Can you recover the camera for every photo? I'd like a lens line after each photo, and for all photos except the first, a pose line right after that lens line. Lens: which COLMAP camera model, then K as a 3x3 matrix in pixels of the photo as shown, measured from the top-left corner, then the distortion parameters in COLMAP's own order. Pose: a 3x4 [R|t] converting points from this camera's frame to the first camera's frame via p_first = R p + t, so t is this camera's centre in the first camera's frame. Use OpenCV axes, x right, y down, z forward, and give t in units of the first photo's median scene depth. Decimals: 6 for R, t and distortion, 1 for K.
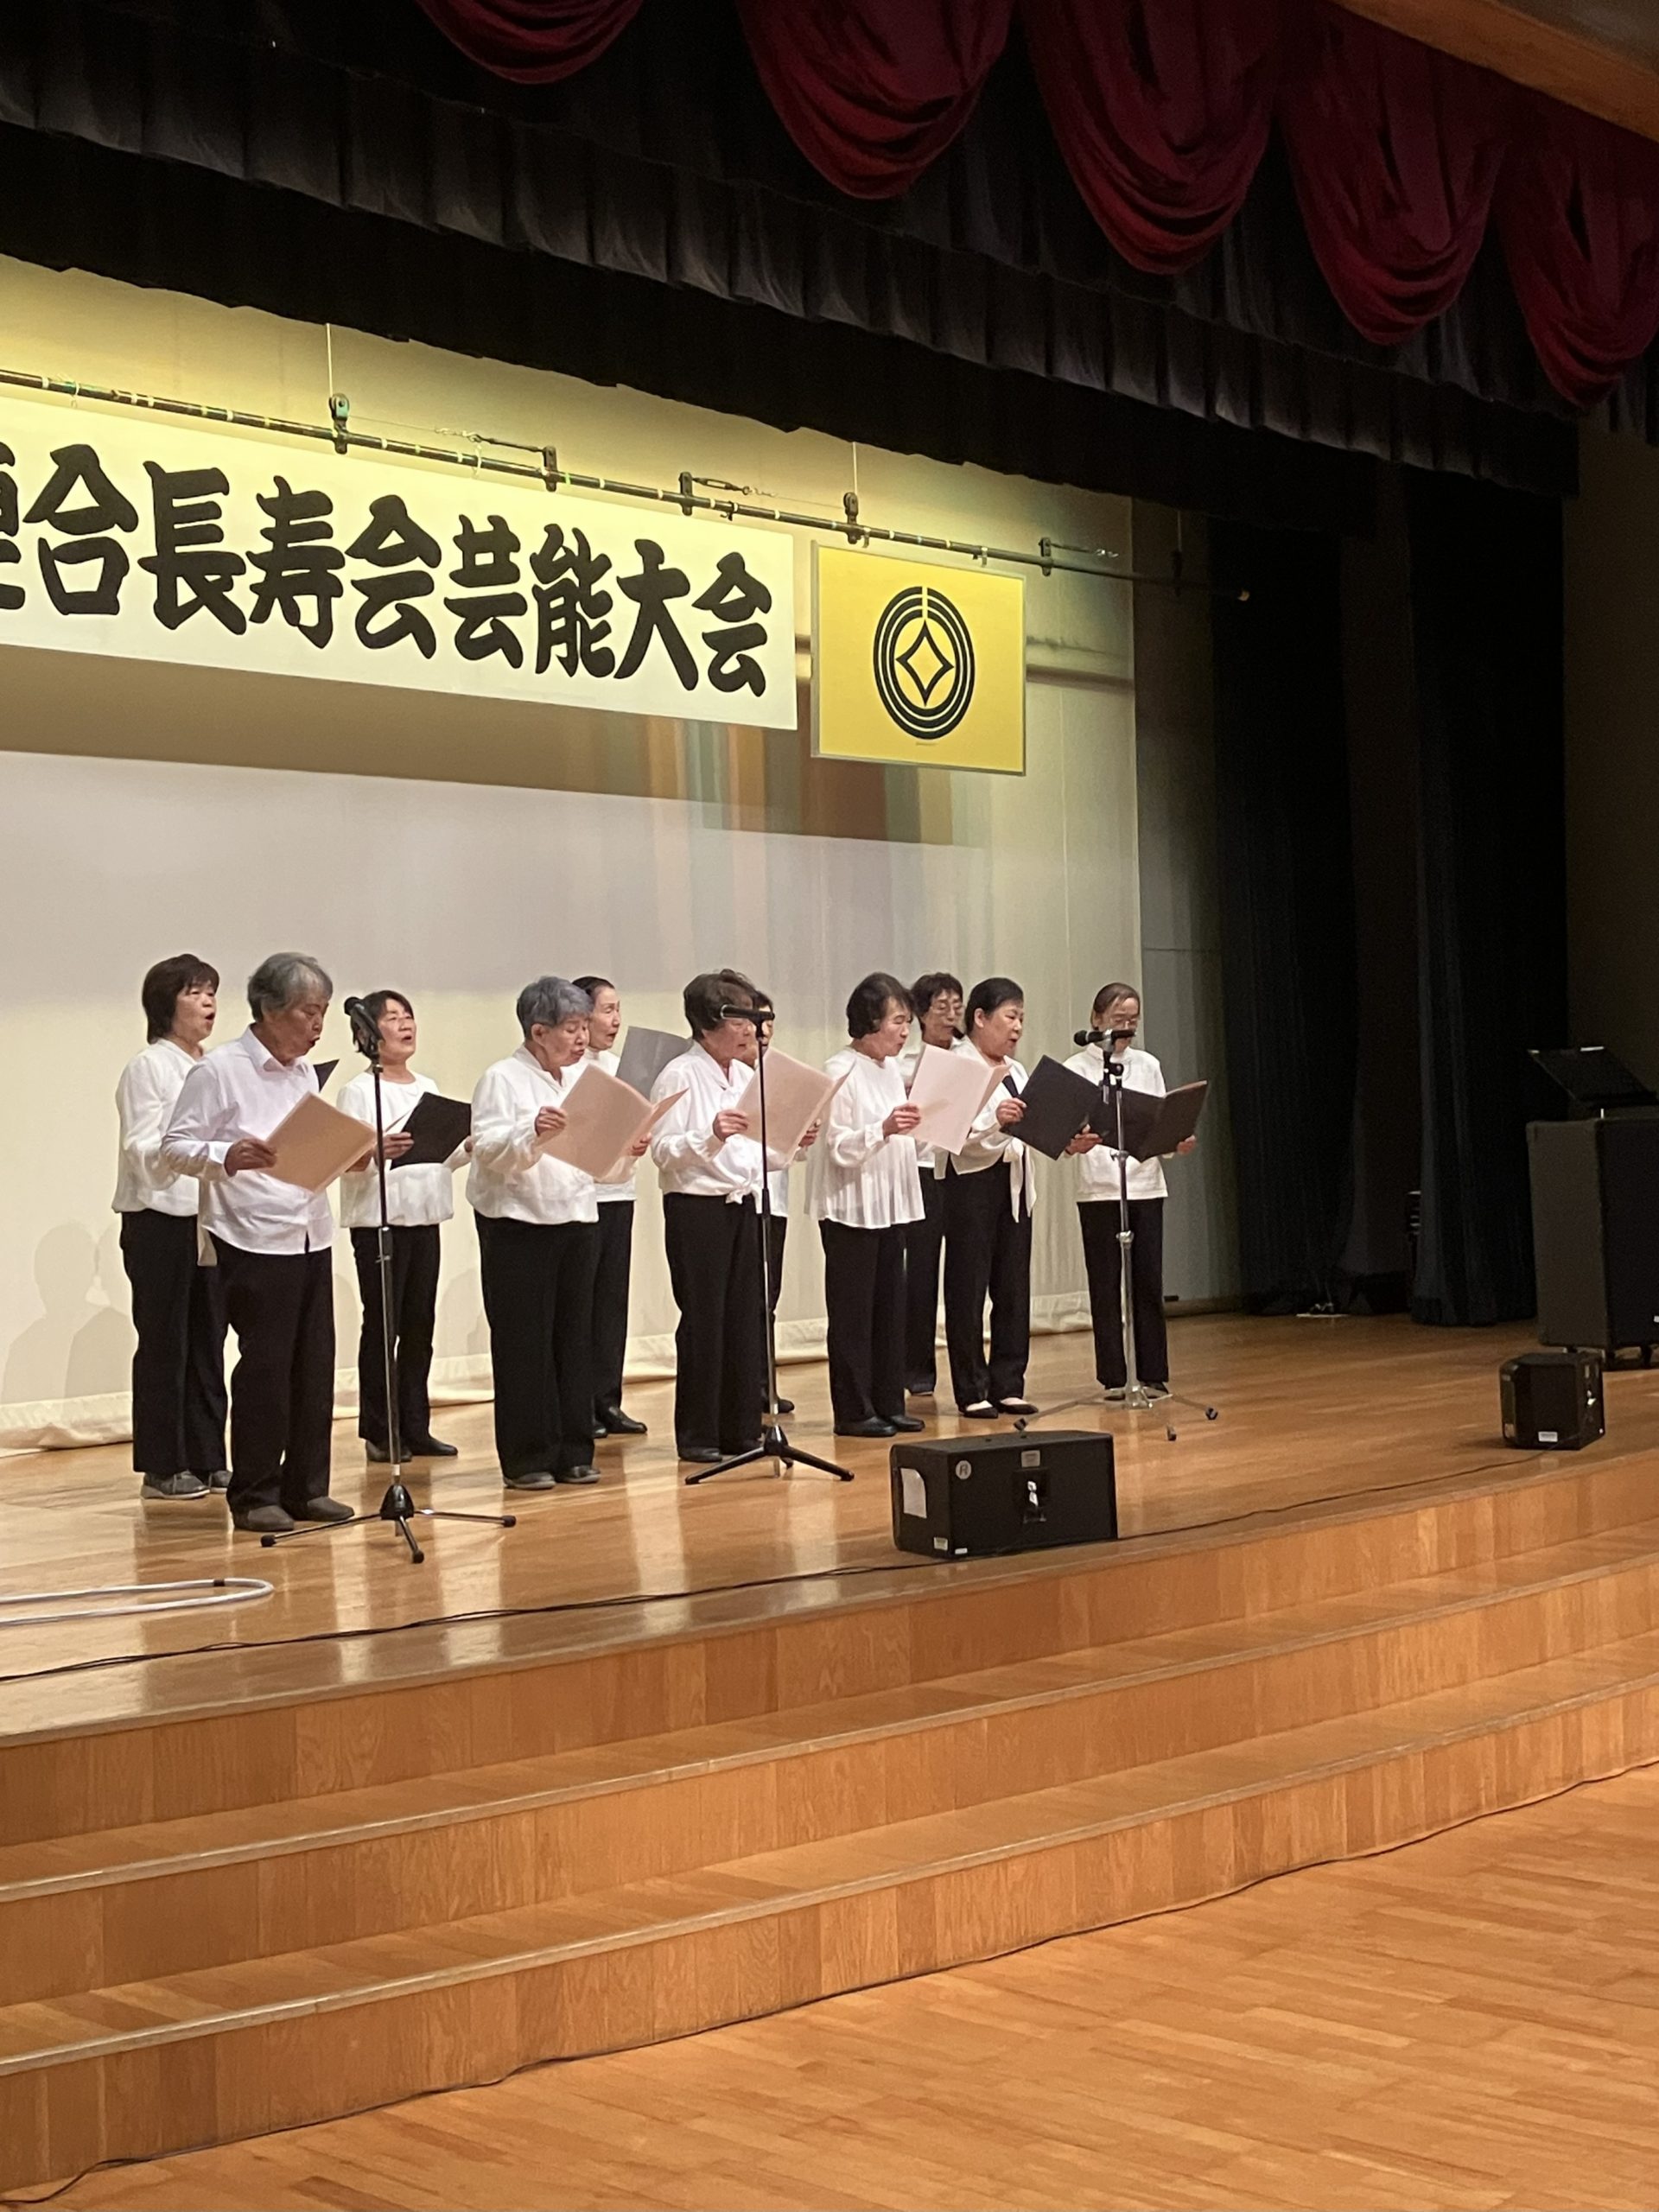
lens RADIAL K [[3038.0, 0, 860.3], [0, 3038.0, 1035.7], [0, 0, 1]] dist [0.043332, 0.000000]
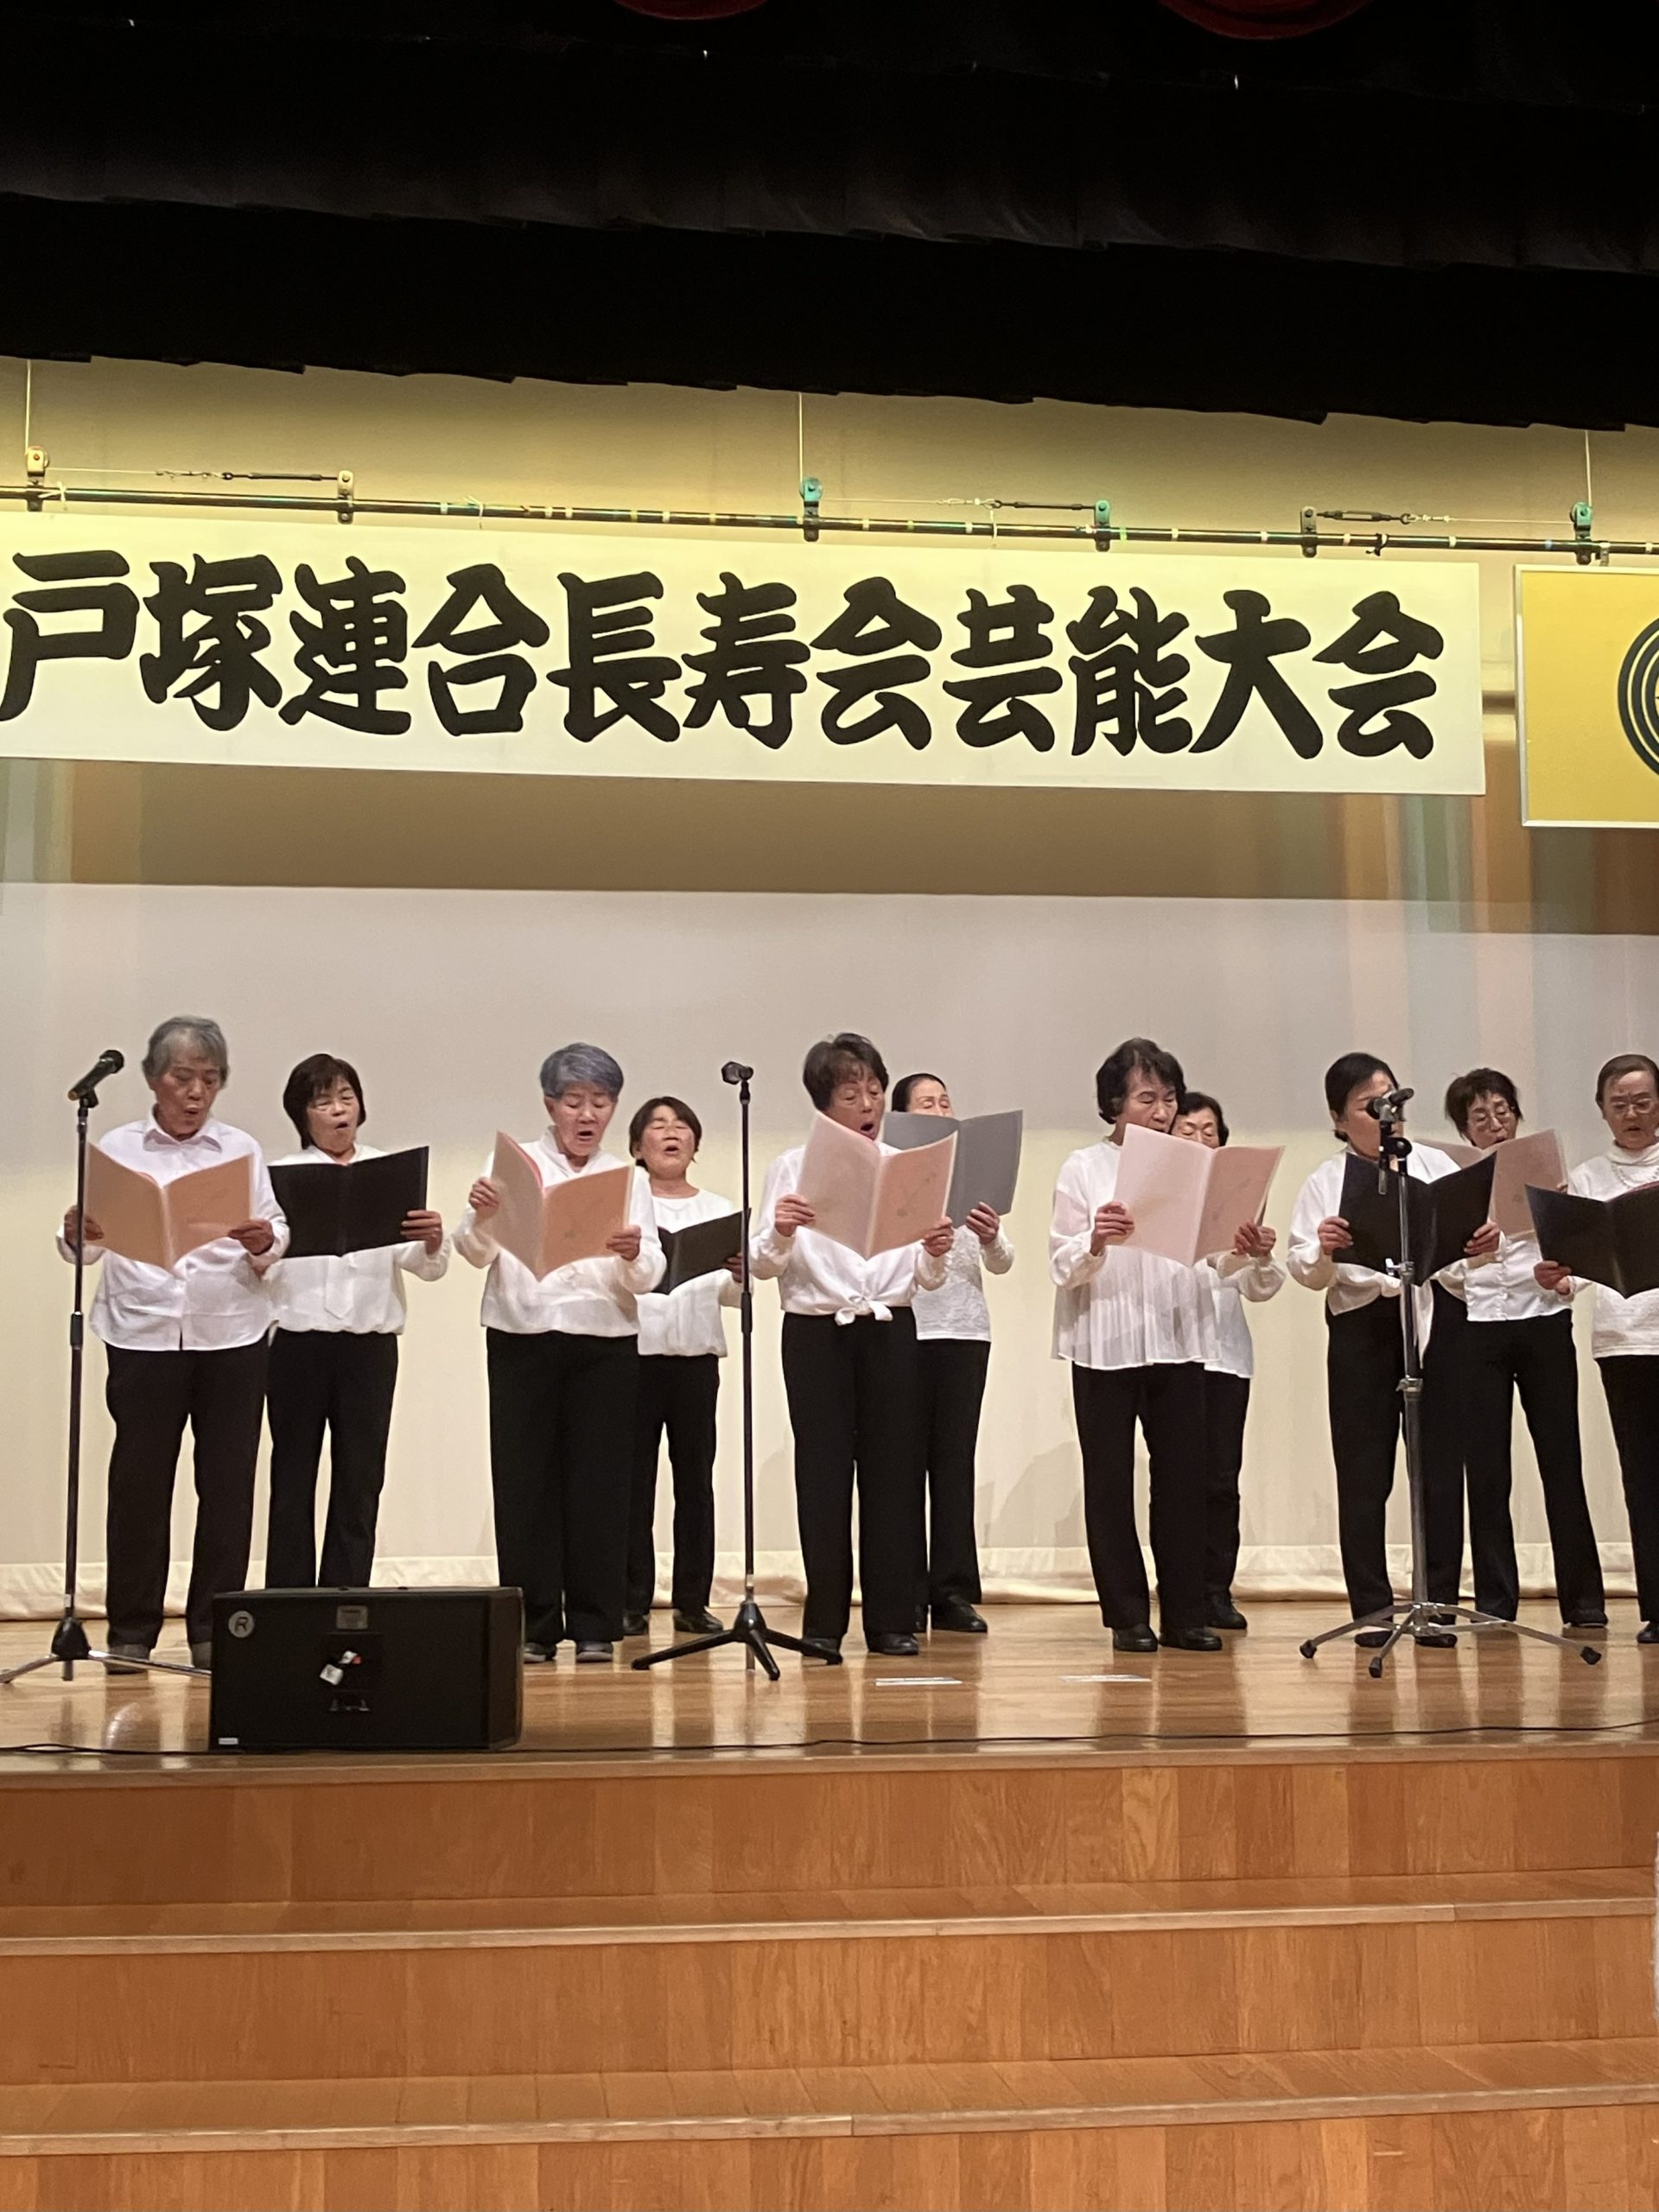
lens RADIAL K [[2756.5, 0, 812.1], [0, 2756.5, 1058.6], [0, 0, 1]] dist [0.113207, 0.000000]
pose [[0.767608, -0.062170, -0.637897, 0.356083], [0.001409, 0.995446, -0.095321, 0.046295], [0.640918, 0.072270, 0.764200, 0.365243]]
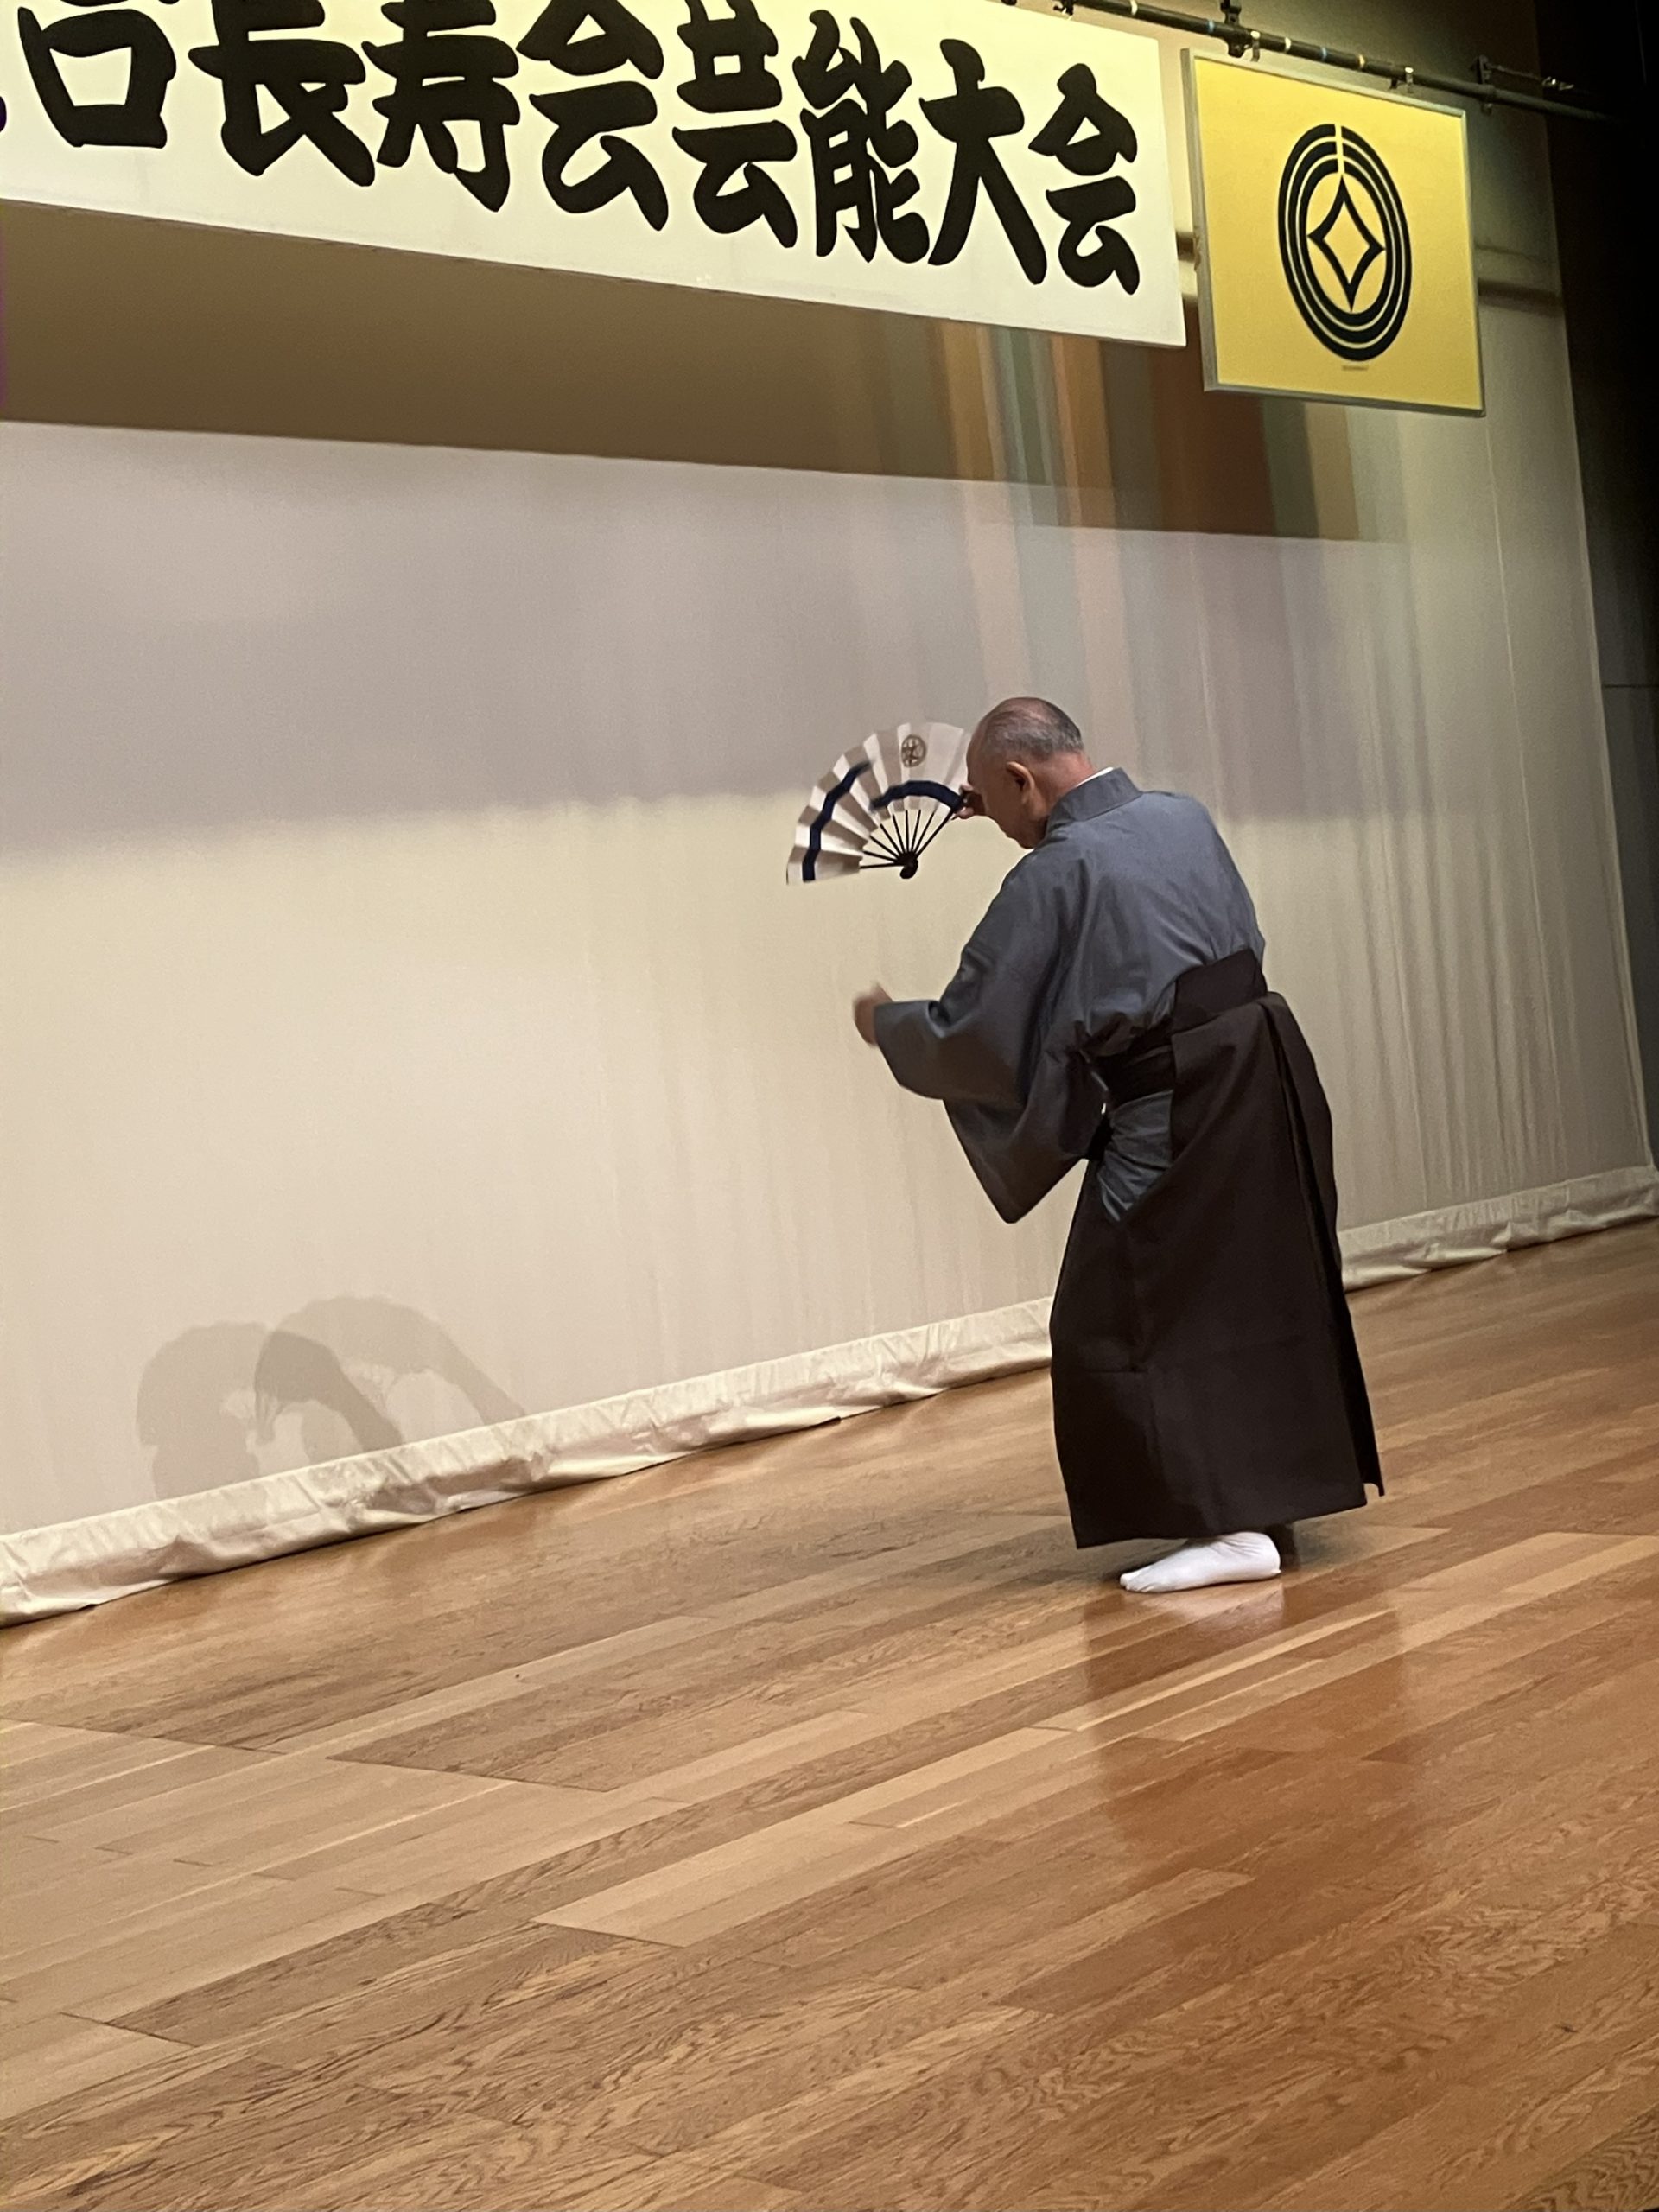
lens RADIAL K [[3140.6, 0, 737.9], [0, 3140.6, 1114.4], [0, 0, 1]] dist [0.040574, 0.000000]
pose [[0.995990, -0.082455, -0.034715, -0.120774], [0.084304, 0.994883, 0.055676, 0.018129], [0.029946, -0.058379, 0.997845, 0.369543]]
